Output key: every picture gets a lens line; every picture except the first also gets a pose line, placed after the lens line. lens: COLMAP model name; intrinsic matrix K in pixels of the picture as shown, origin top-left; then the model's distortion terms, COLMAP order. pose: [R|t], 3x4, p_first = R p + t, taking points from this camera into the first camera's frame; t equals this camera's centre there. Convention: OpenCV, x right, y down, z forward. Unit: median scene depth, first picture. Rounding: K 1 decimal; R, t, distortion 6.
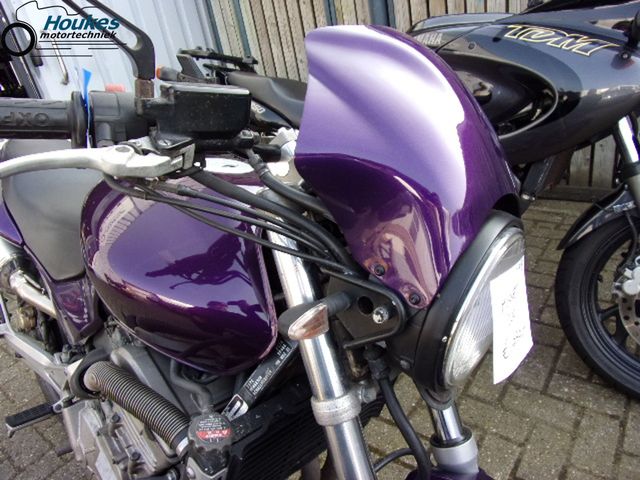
lens RADIAL K [[445.6, 0, 319.6], [0, 445.6, 236.9], [0, 0, 1]] dist [-0.046745, 0.007486]
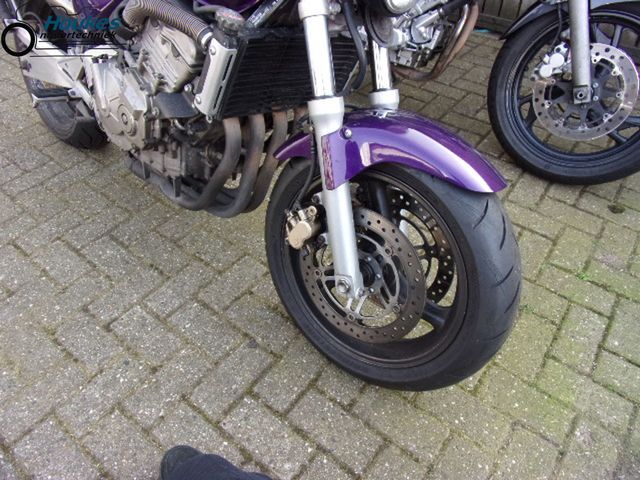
lens RADIAL K [[445.6, 0, 323.4], [0, 445.6, 240.0], [0, 0, 1]] dist [-0.046745, 0.007486]
pose [[0.986174, 0.121011, 0.113211, -0.005994], [-0.150480, 0.940070, 0.305982, 0.513315], [-0.069399, -0.318788, 0.945282, -0.557523]]
